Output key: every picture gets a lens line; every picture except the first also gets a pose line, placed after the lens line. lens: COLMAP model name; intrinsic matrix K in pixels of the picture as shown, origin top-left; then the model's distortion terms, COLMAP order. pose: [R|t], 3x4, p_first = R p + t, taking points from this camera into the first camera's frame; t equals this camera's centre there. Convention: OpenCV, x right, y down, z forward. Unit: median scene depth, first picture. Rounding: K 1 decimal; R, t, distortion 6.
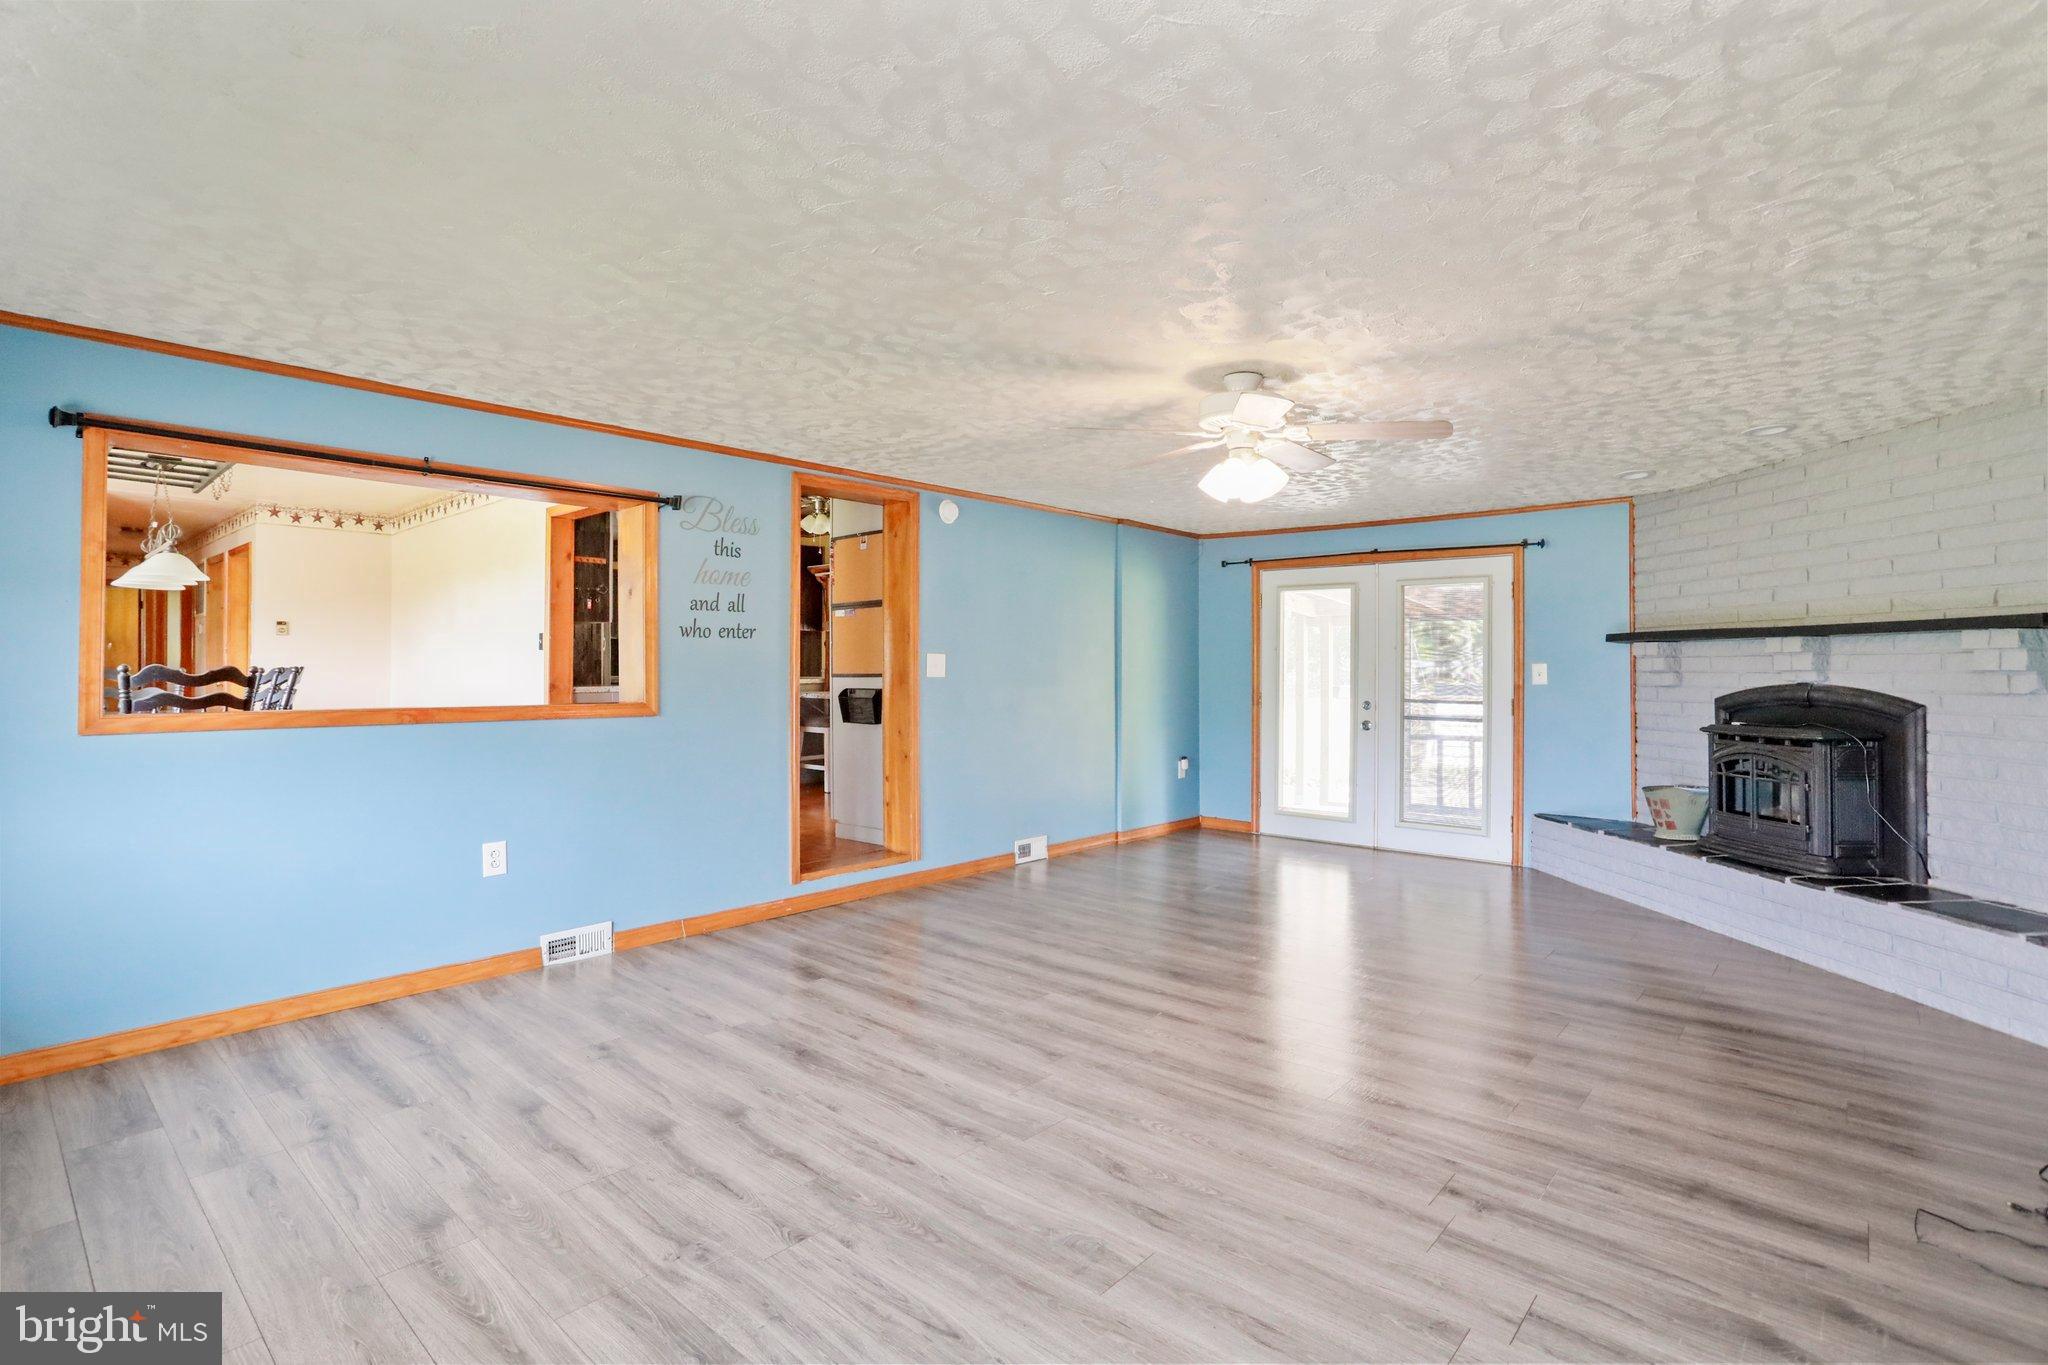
lens RADIAL K [[982.4, 0, 1026.7], [0, 982.4, 661.8], [0, 0, 1]] dist [-0.058612, 0.032941]
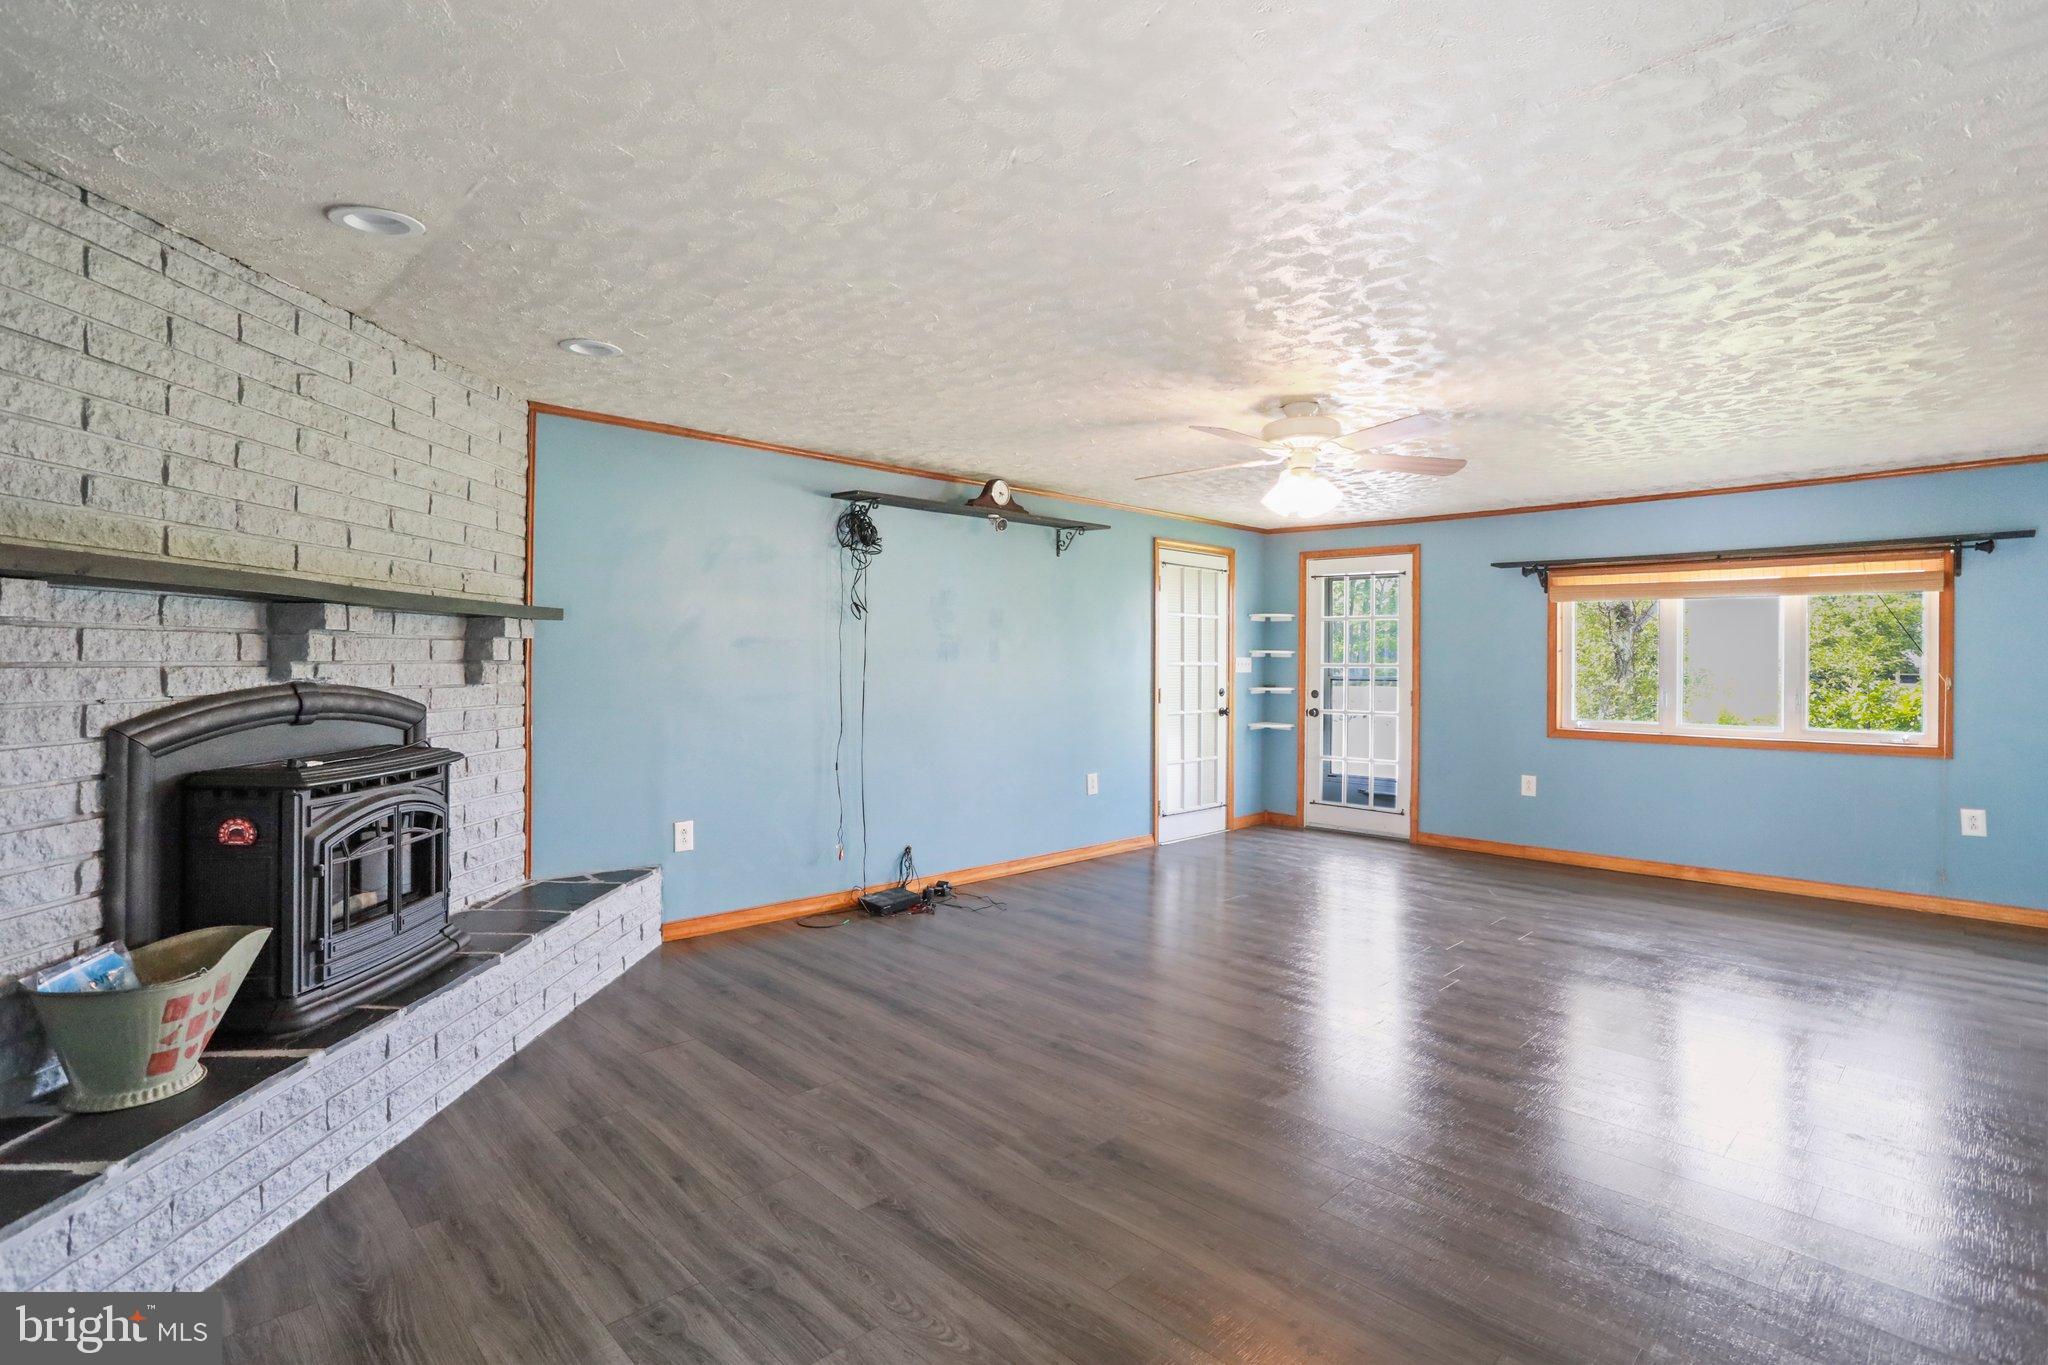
lens RADIAL K [[1006.6, 0, 1007.2], [0, 1006.6, 668.4], [0, 0, 1]] dist [-0.036379, 0.013898]
pose [[-0.996148, -0.012486, 0.086798, 0.391406], [-0.012079, 0.999913, 0.005220, 0.005379], [-0.086855, 0.004151, -0.996212, 1.866568]]
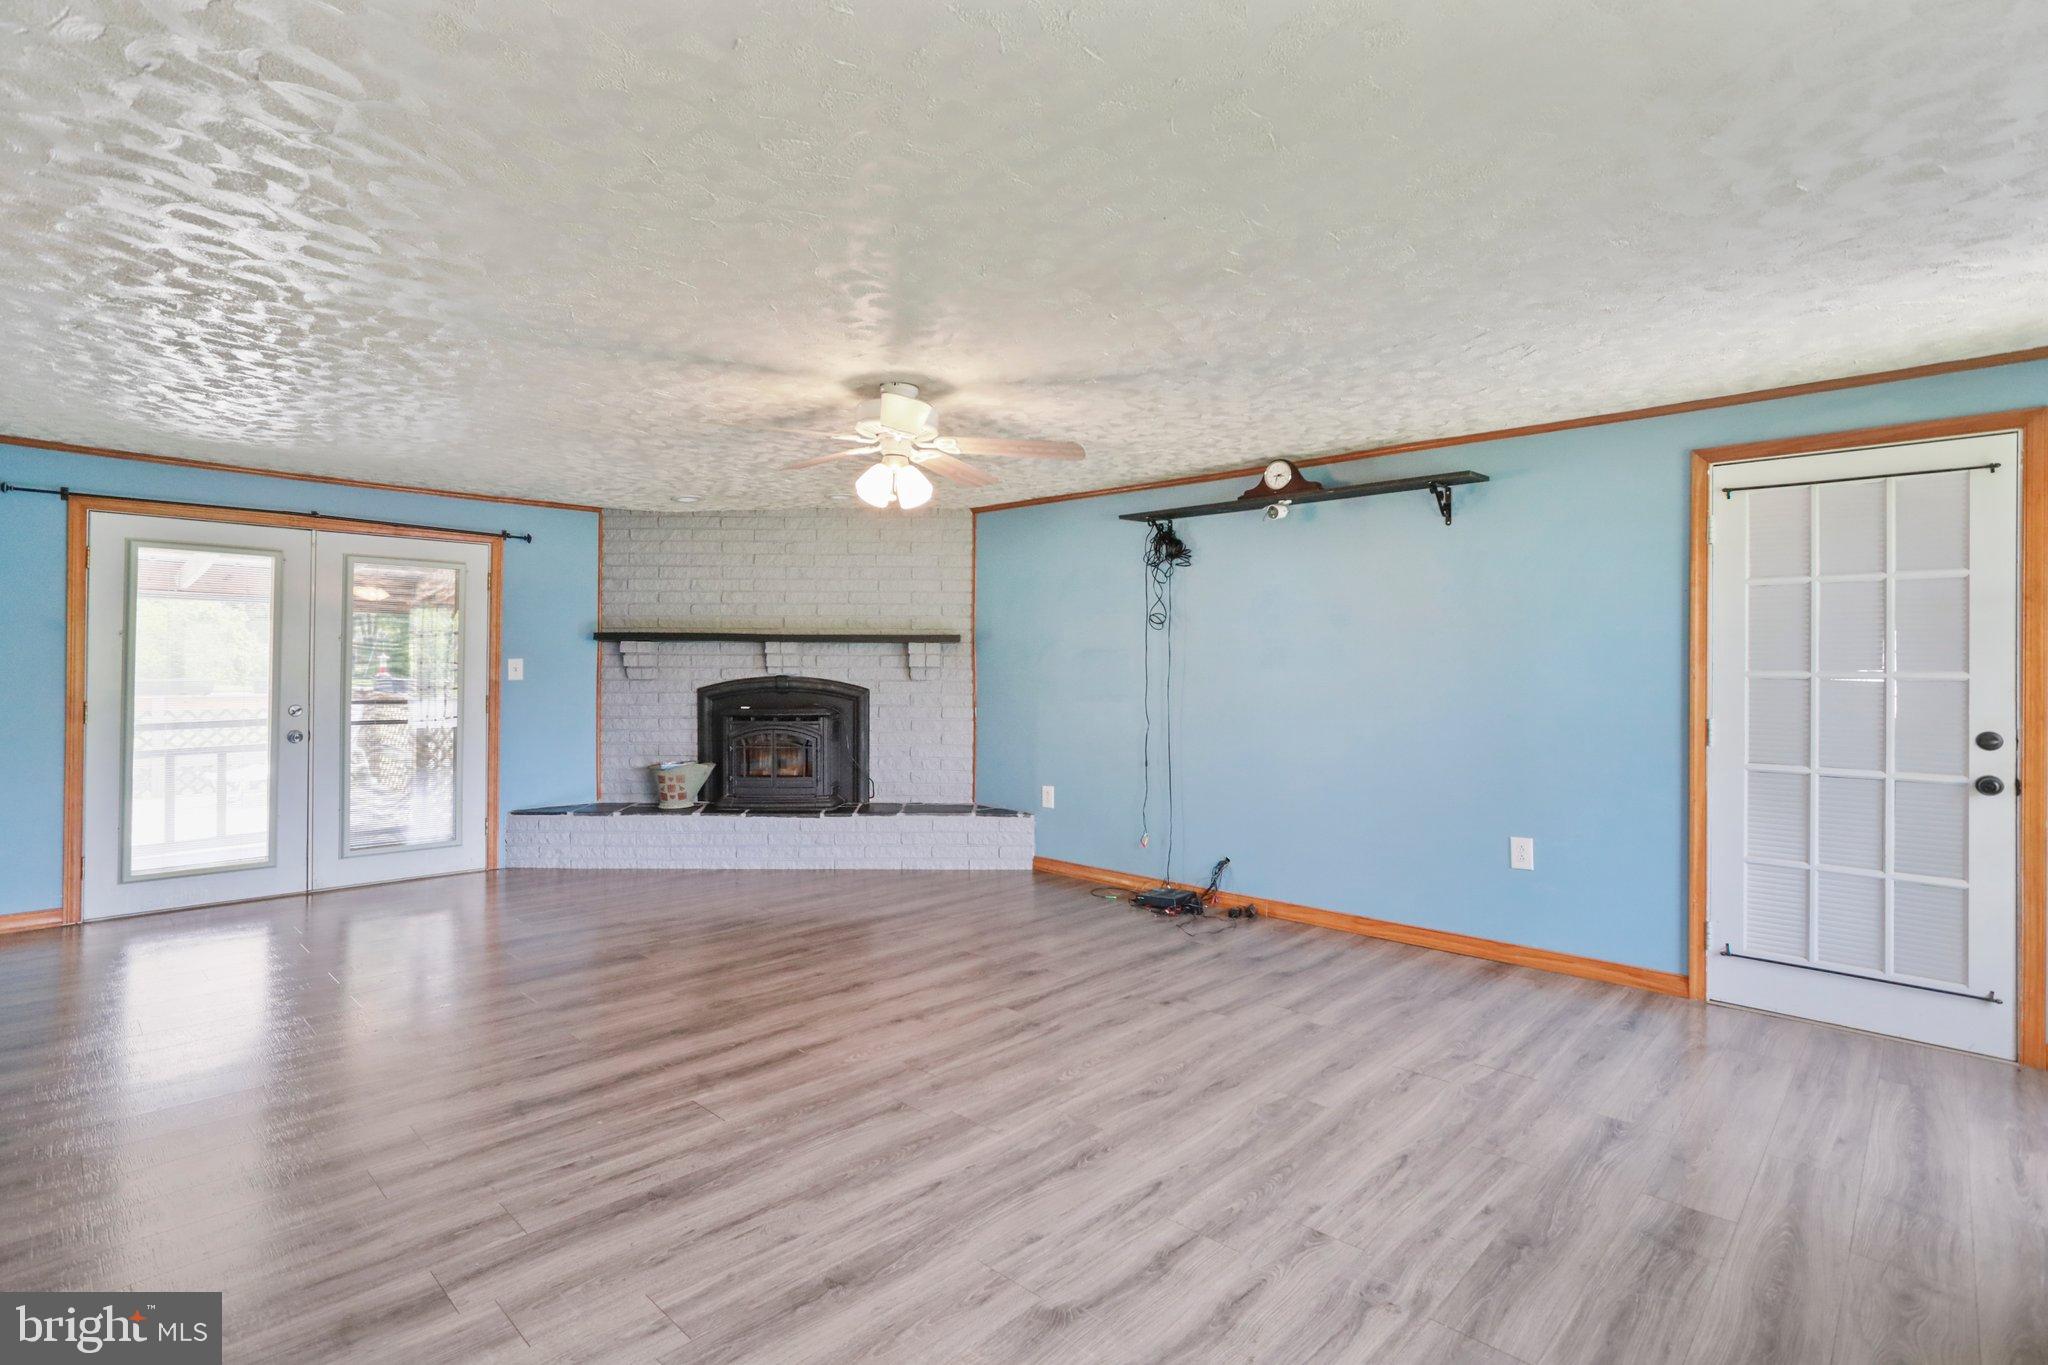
lens RADIAL K [[982.4, 0, 1026.7], [0, 982.4, 661.8], [0, 0, 1]] dist [-0.058612, 0.032941]
pose [[0.047095, 0.001224, 0.998890, -0.695056], [-0.011482, 0.999934, -0.000684, -0.000716], [-0.998824, -0.011437, 0.047106, 0.696538]]
